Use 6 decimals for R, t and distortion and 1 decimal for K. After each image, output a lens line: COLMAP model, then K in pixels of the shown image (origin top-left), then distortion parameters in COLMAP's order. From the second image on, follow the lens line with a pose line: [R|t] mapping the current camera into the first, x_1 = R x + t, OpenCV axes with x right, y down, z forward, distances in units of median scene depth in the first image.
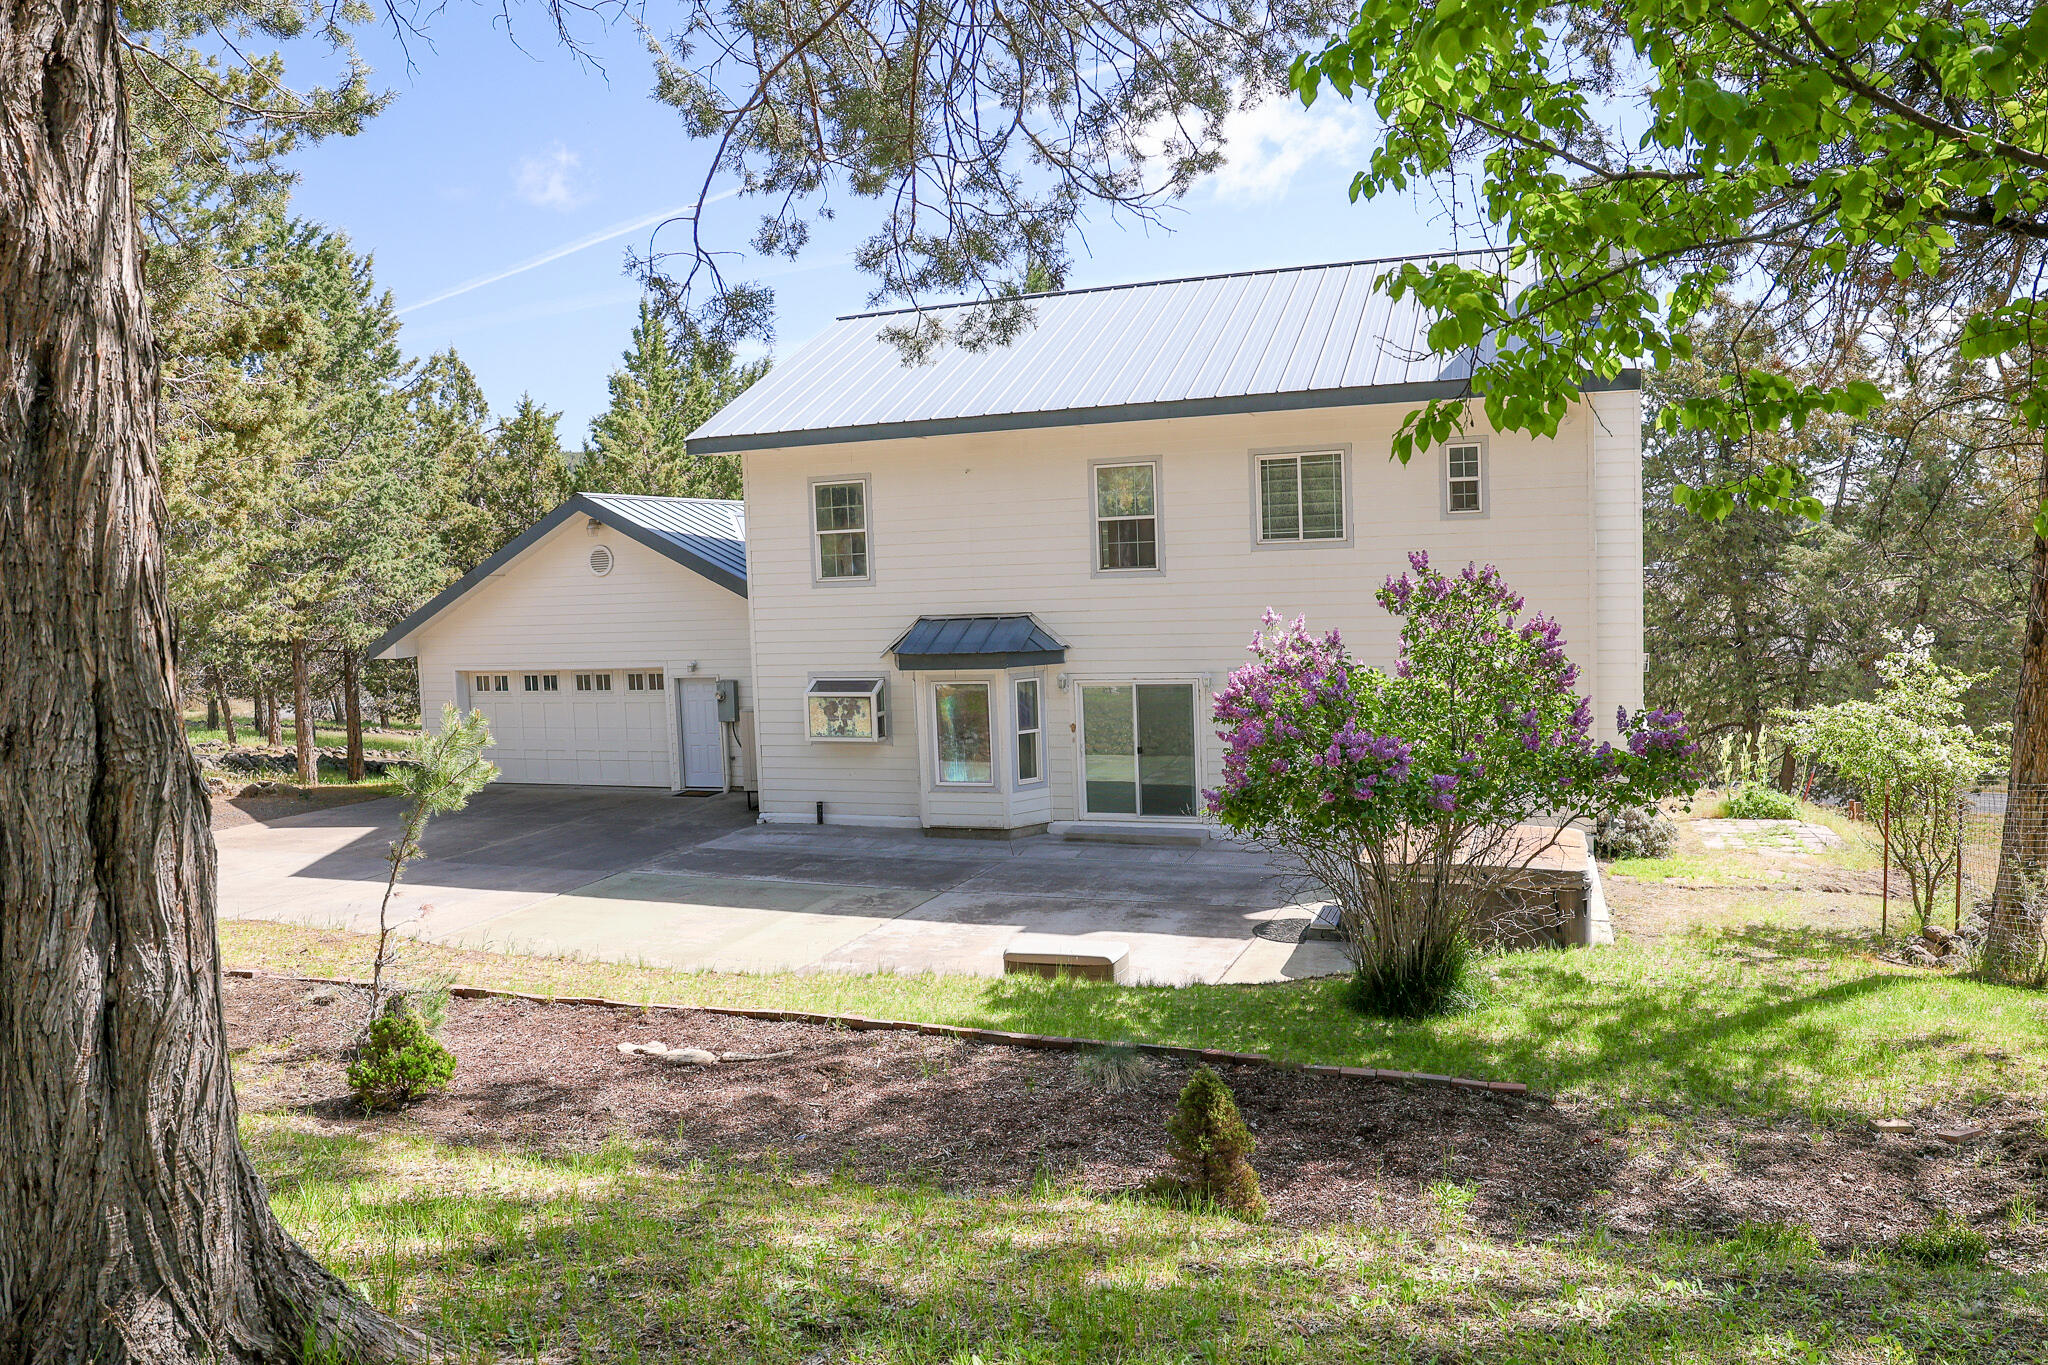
lens RADIAL K [[1388.7, 0, 1024.0], [0, 1388.7, 682.5], [0, 0, 1]] dist [-0.051496, 0.001315]
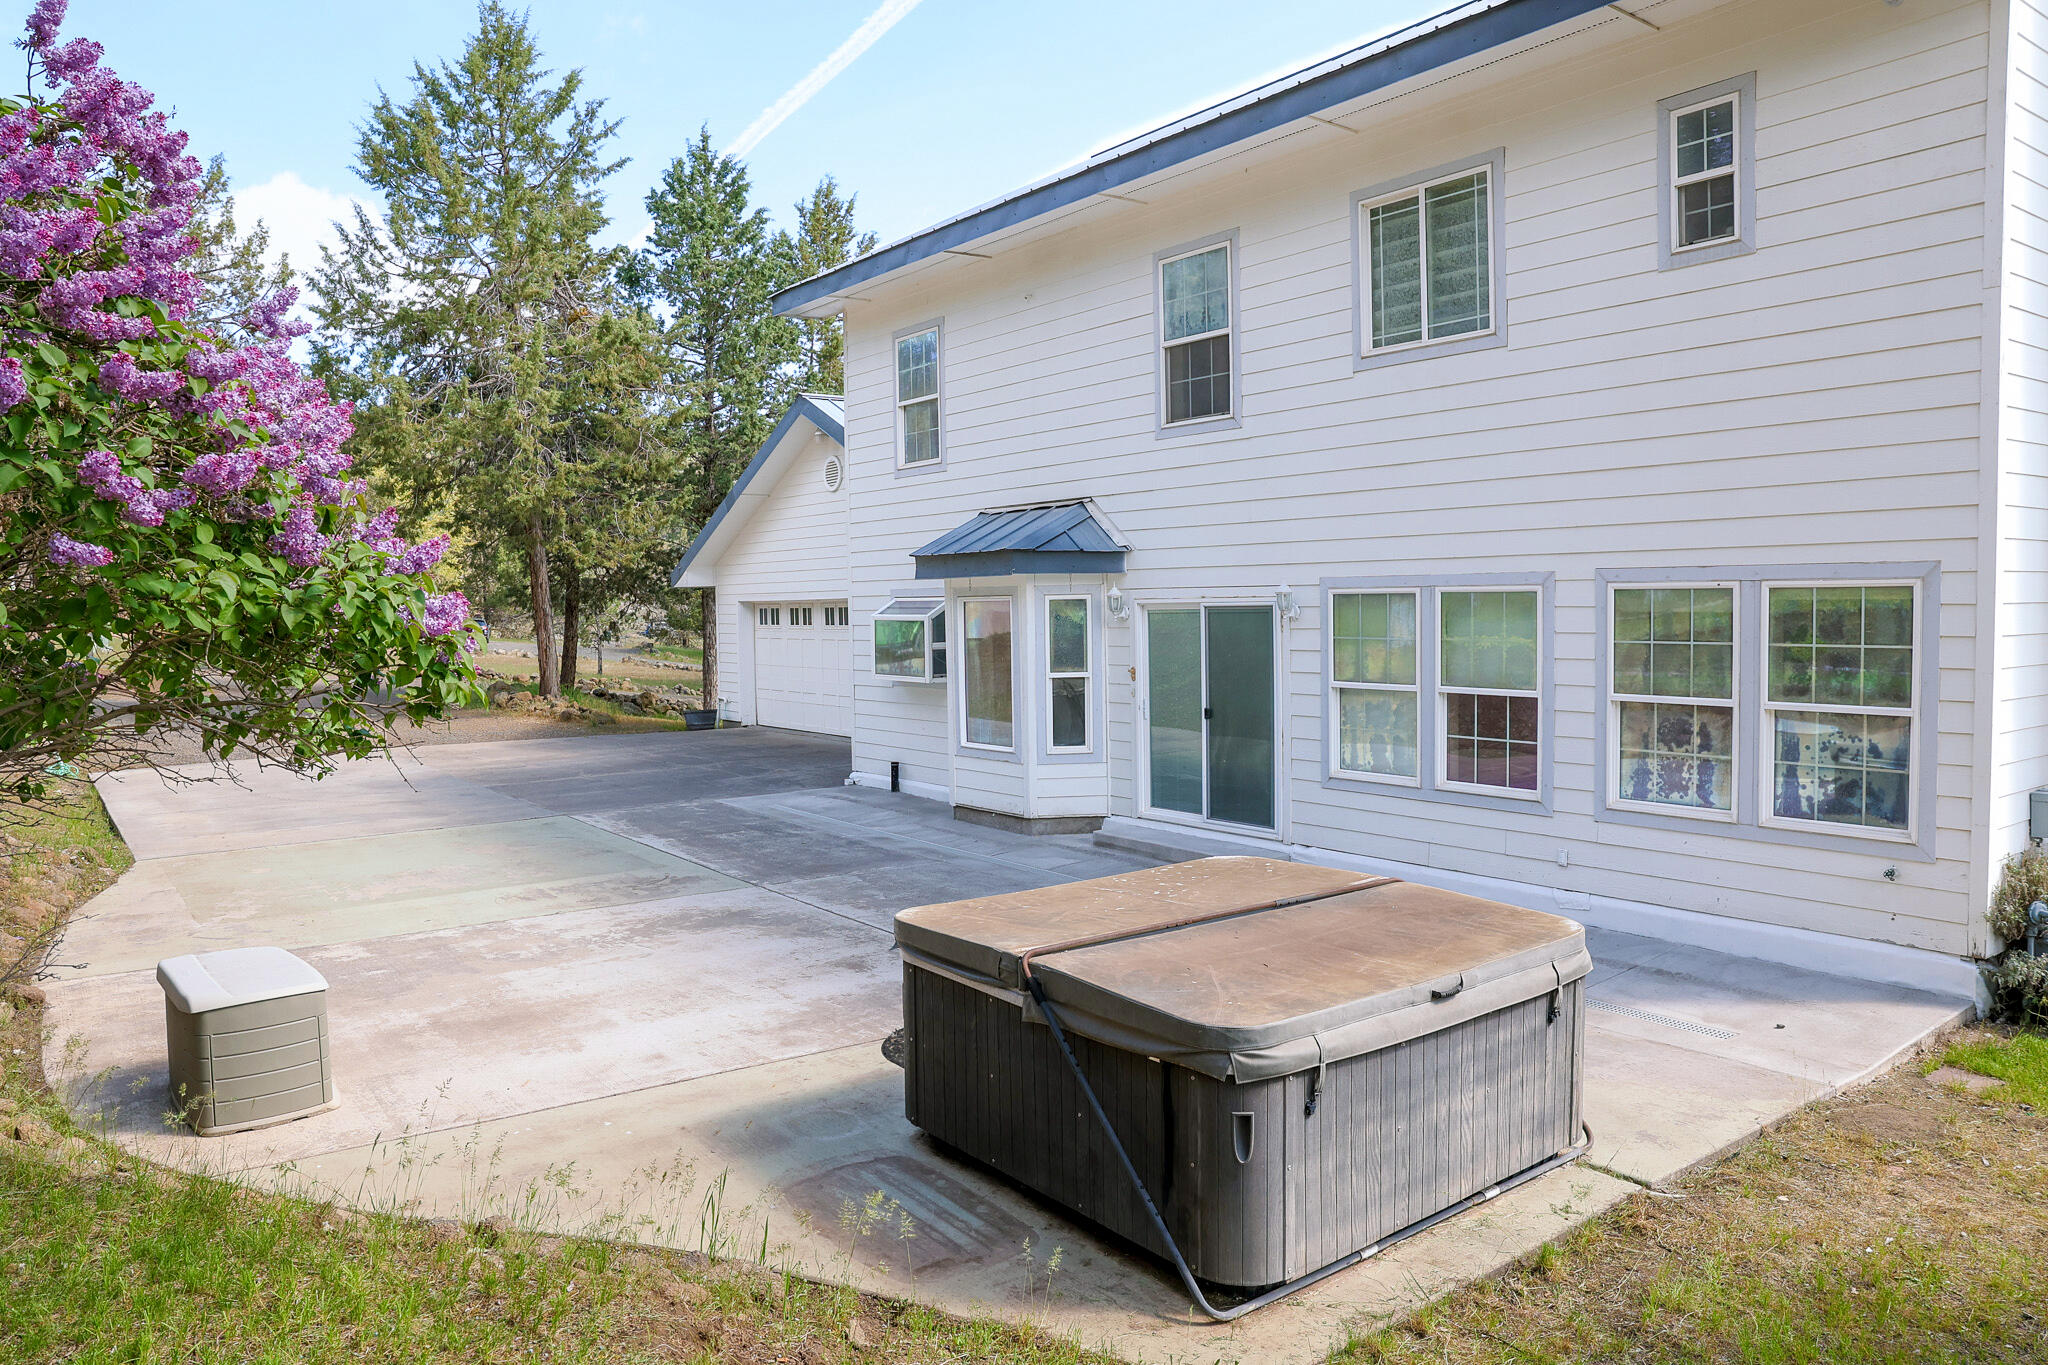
lens RADIAL K [[1388.7, 0, 1024.0], [0, 1388.7, 682.5], [0, 0, 1]] dist [-0.051496, 0.001315]
pose [[0.840981, 0.054424, -0.538320, 0.340259], [-0.054802, 0.998380, 0.015324, 0.029356], [0.538282, 0.016614, 0.842601, 0.426263]]
